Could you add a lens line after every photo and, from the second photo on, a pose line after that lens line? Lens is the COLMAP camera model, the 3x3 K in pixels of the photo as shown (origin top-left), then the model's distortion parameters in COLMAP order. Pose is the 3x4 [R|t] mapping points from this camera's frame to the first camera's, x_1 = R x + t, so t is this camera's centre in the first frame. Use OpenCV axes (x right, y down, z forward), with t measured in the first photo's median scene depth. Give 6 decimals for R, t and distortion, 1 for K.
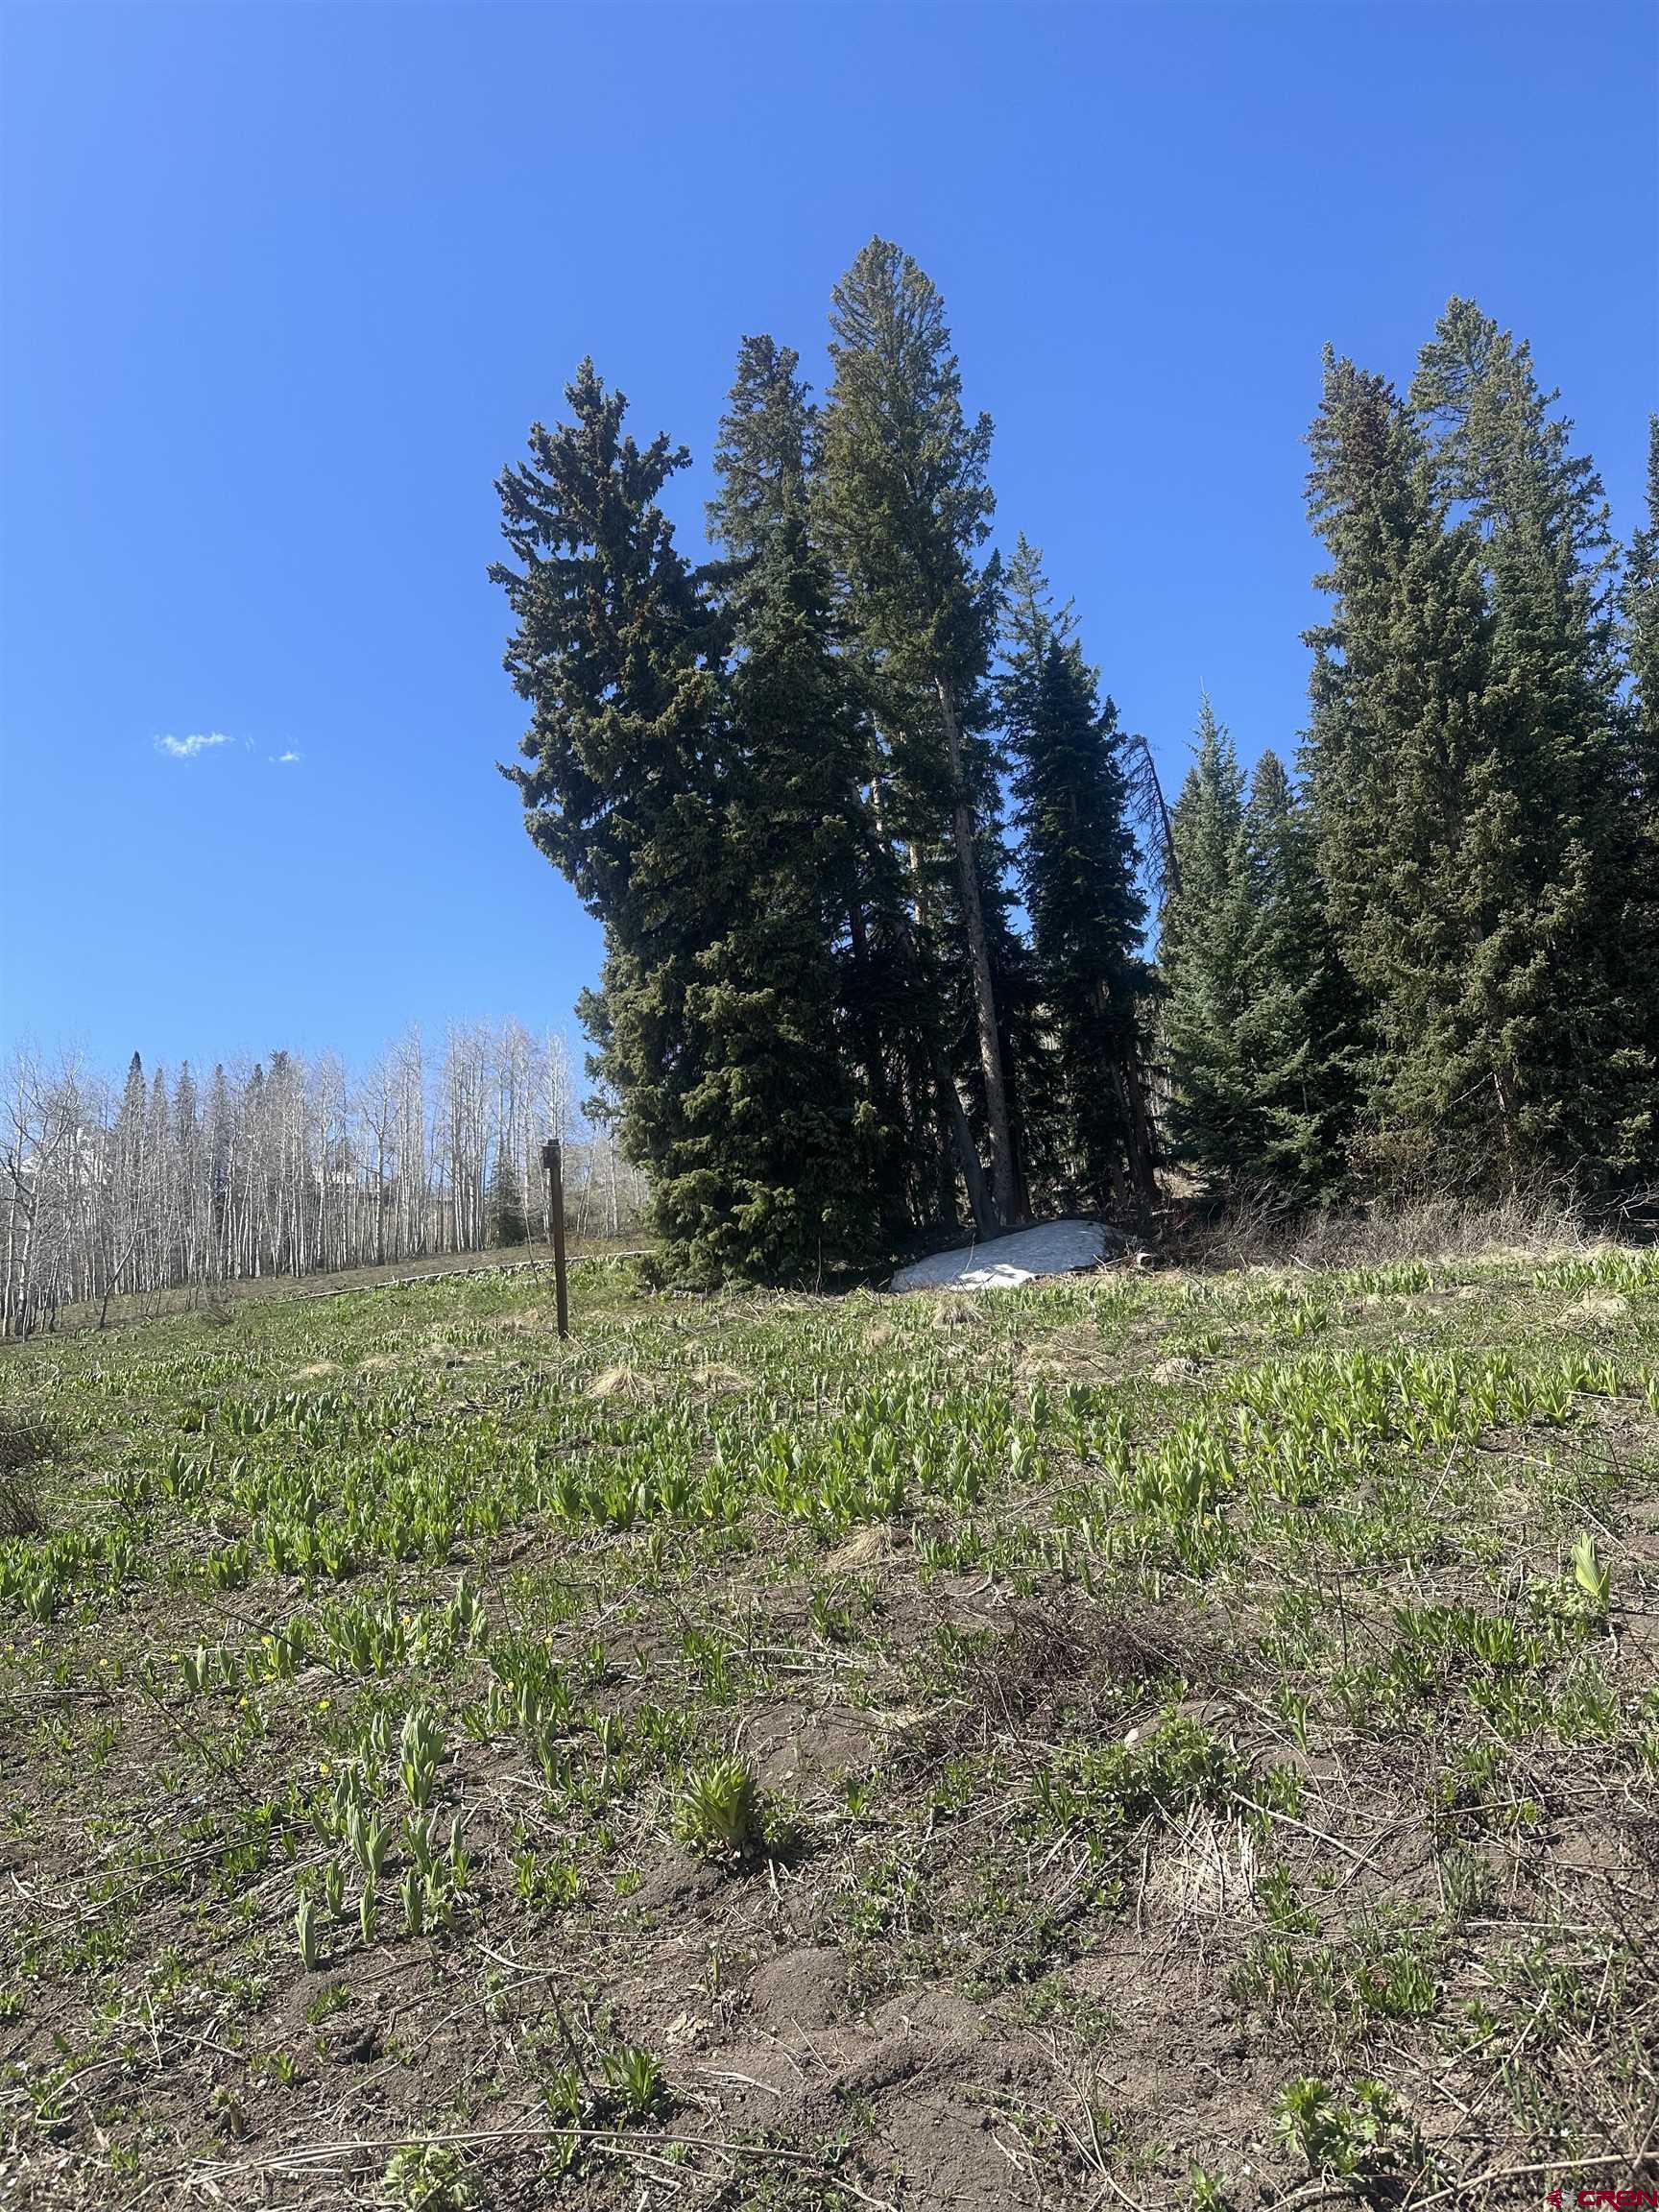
lens RADIAL K [[1679.2, 0, 829.5], [0, 1679.2, 1106.0], [0, 0, 1]] dist [0.186081, -0.000828]
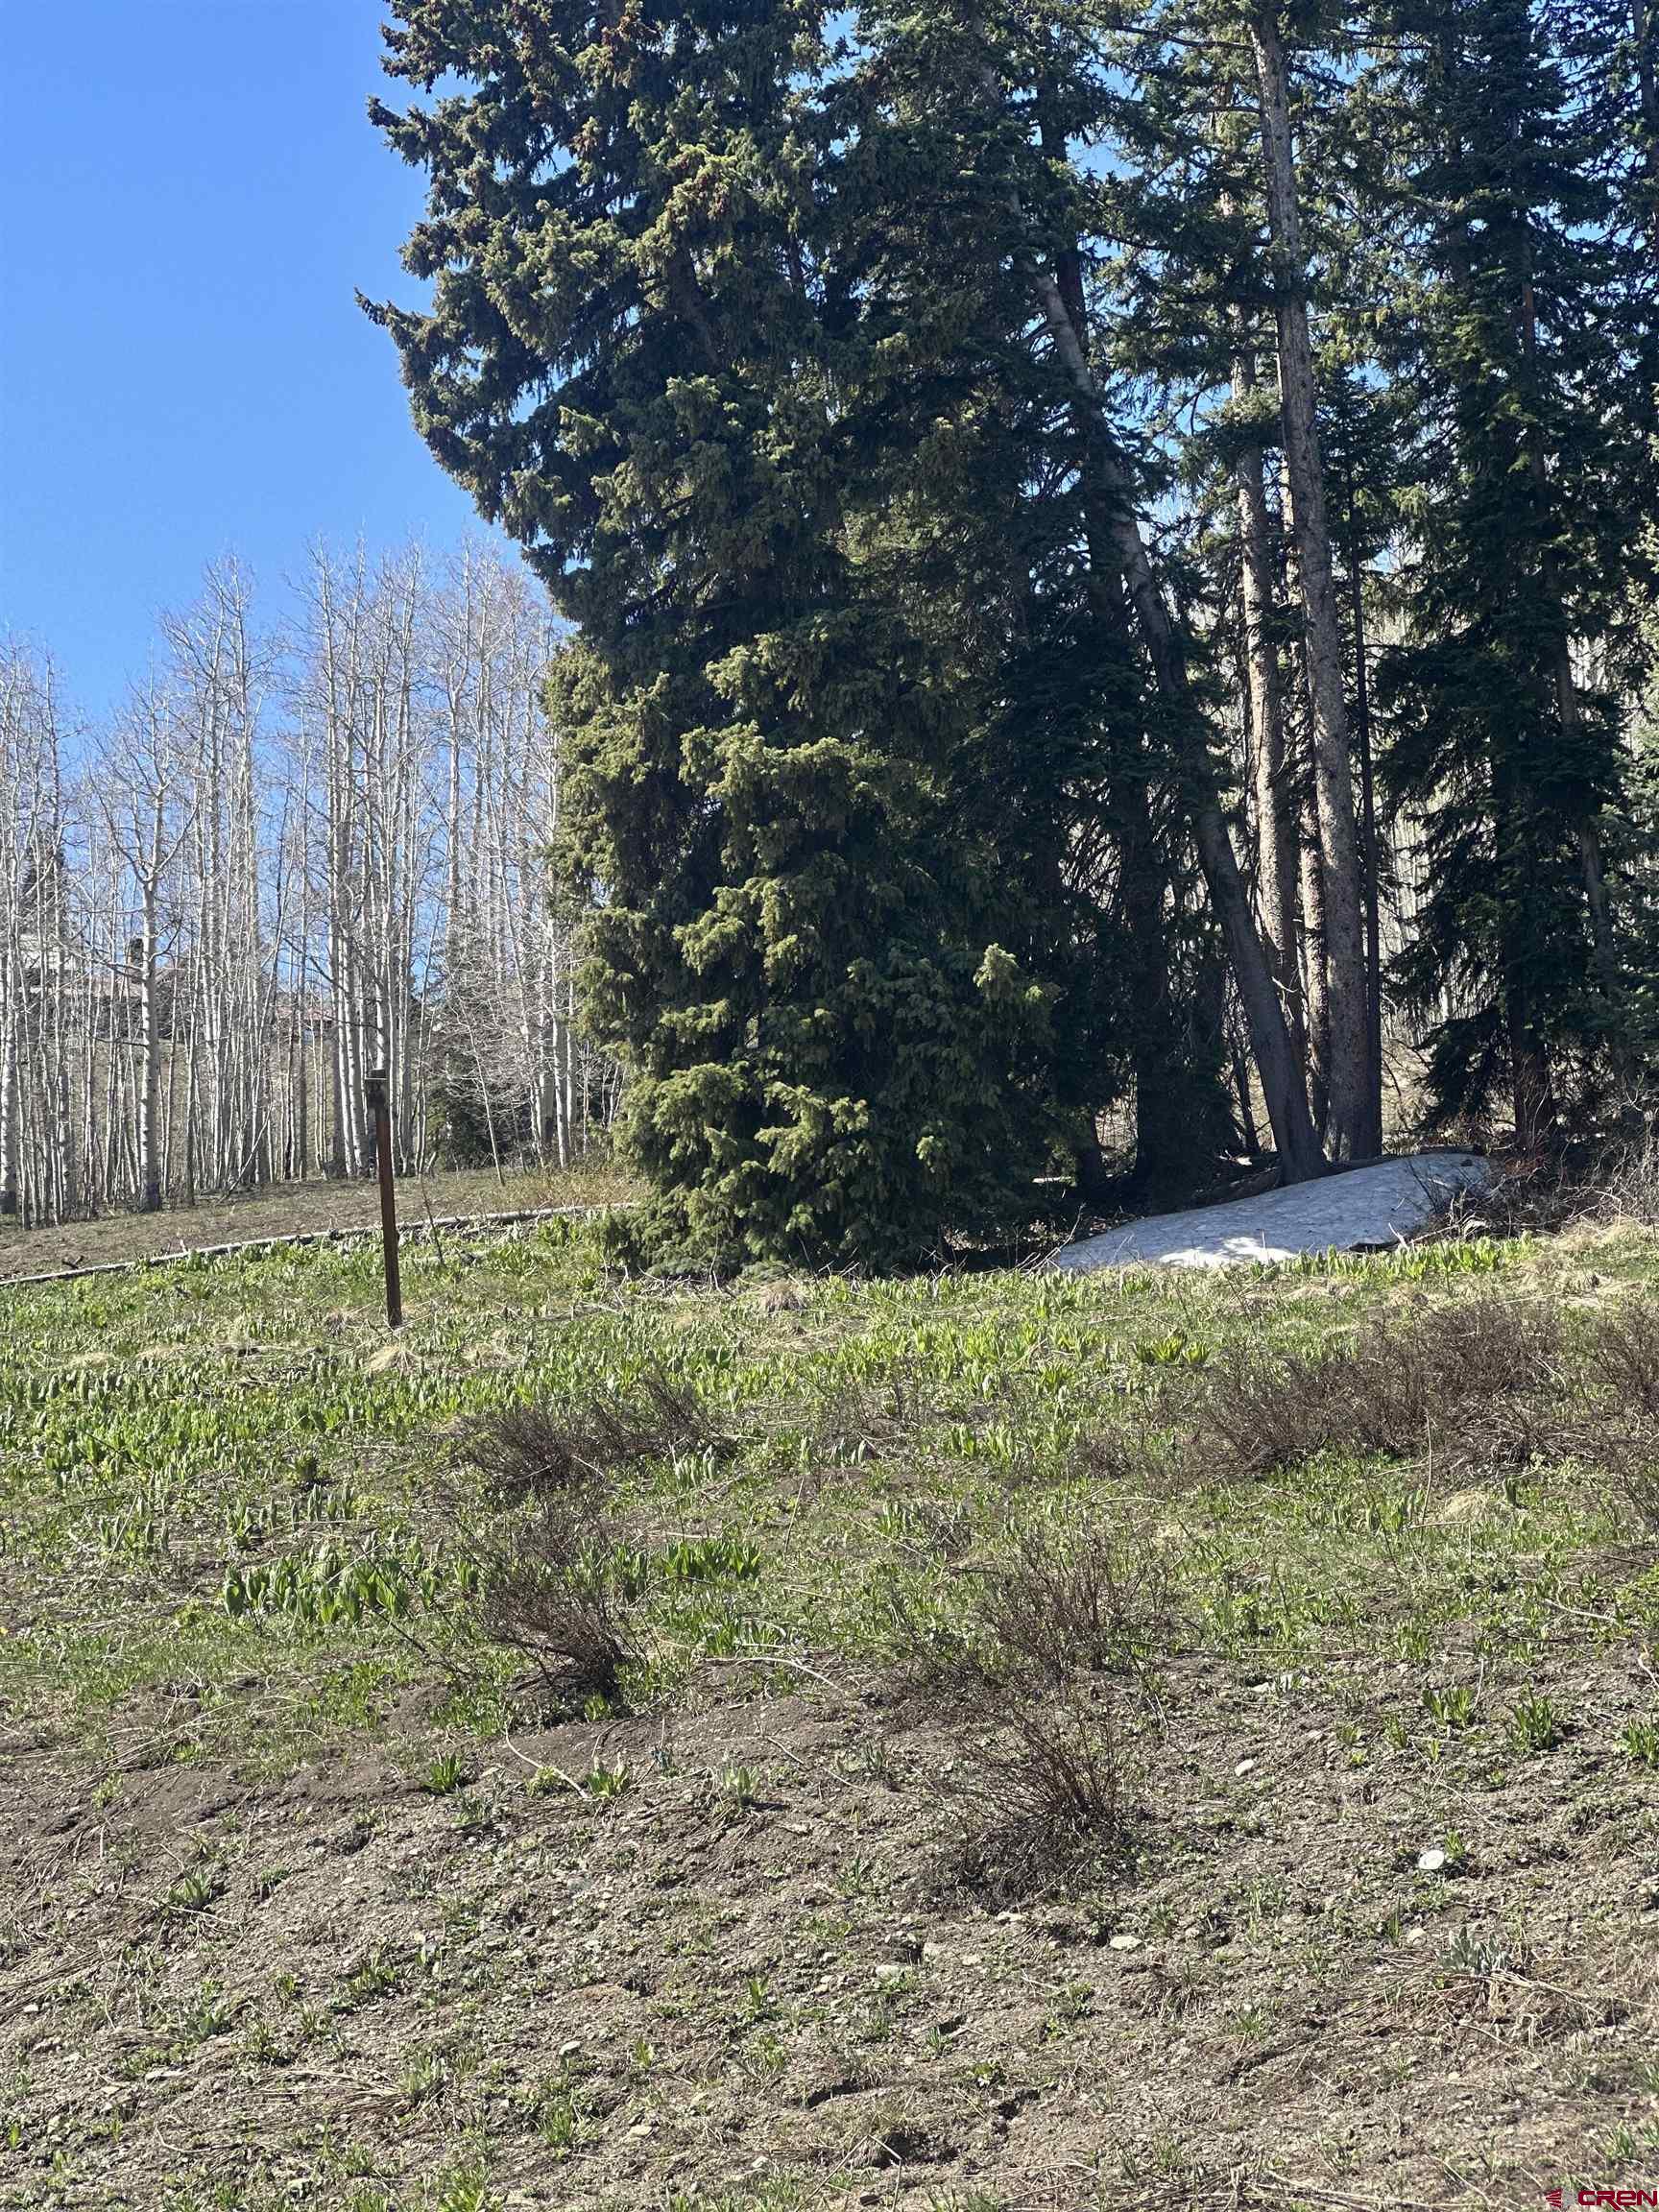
lens RADIAL K [[4976.5, 0, 829.5], [0, 4976.5, 1106.0], [0, 0, 1]] dist [-0.012680, 0.552851]
pose [[0.992615, 0.008879, -0.120985, 0.159699], [-0.000238, 0.997458, 0.071251, -0.064207], [0.121310, -0.070696, 0.990094, -0.614400]]
